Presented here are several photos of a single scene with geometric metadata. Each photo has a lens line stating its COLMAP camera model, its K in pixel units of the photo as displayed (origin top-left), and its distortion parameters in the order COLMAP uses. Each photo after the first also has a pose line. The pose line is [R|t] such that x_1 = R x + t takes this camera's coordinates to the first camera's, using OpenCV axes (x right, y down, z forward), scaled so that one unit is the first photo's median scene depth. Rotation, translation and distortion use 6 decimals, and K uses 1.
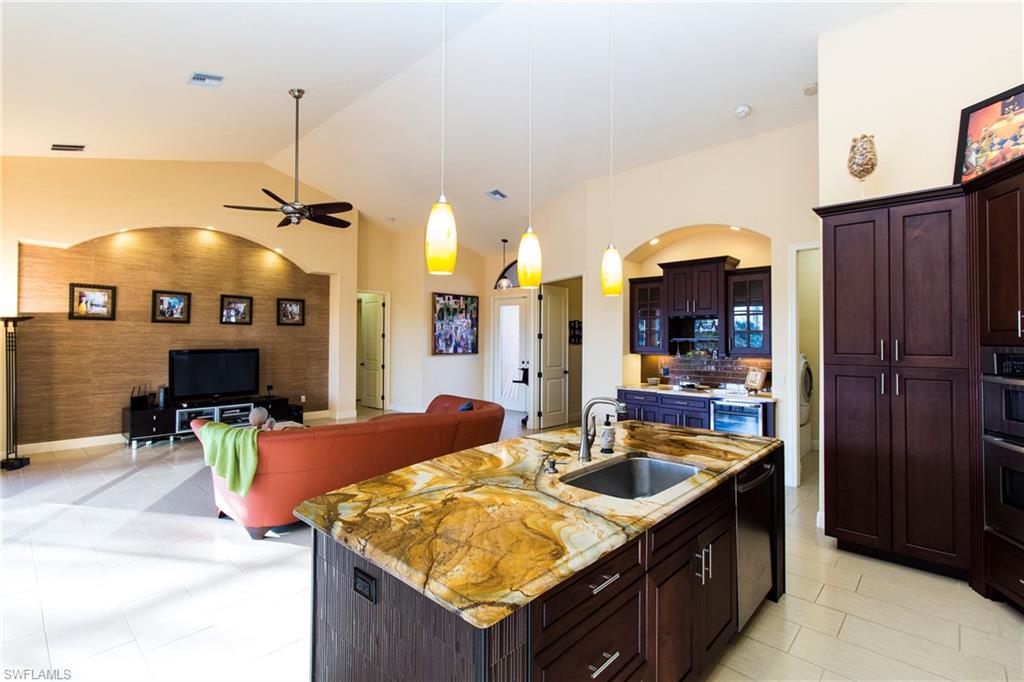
lens RADIAL K [[472.8, 0, 506.5], [0, 472.8, 333.0], [0, 0, 1]] dist [0.000286, 0.000202]
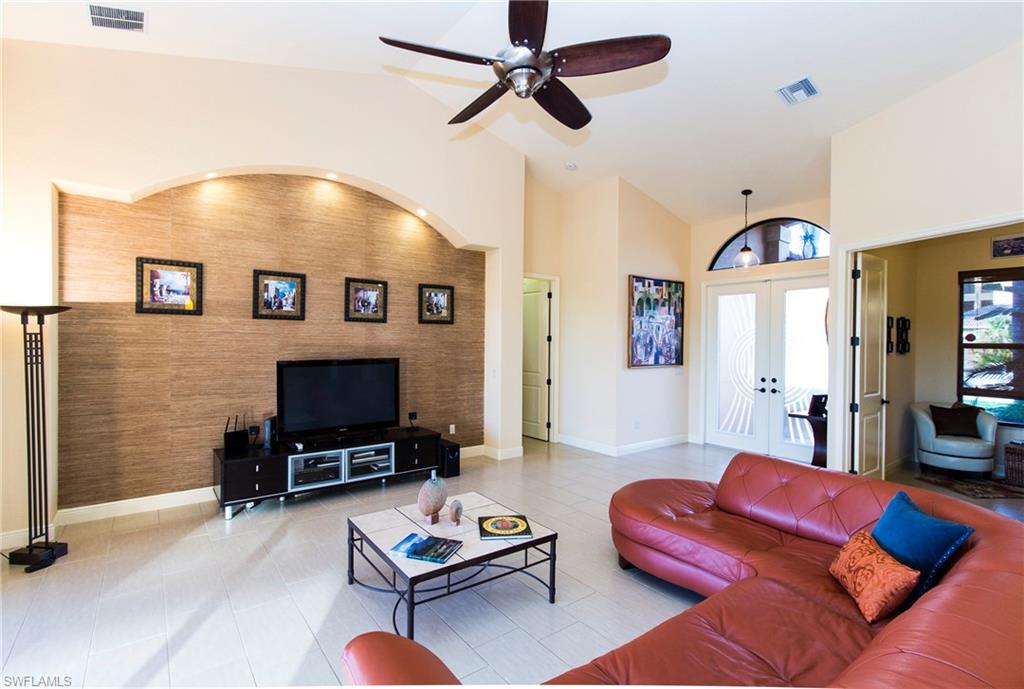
lens RADIAL K [[484.8, 0, 512.2], [0, 484.8, 347.7], [0, 0, 1]] dist [-0.002847, 0.002422]
pose [[0.984922, 0.007053, -0.172853, -0.261096], [-0.002296, 0.999613, 0.027705, -0.000756], [0.172982, -0.026891, 0.984558, 0.373945]]
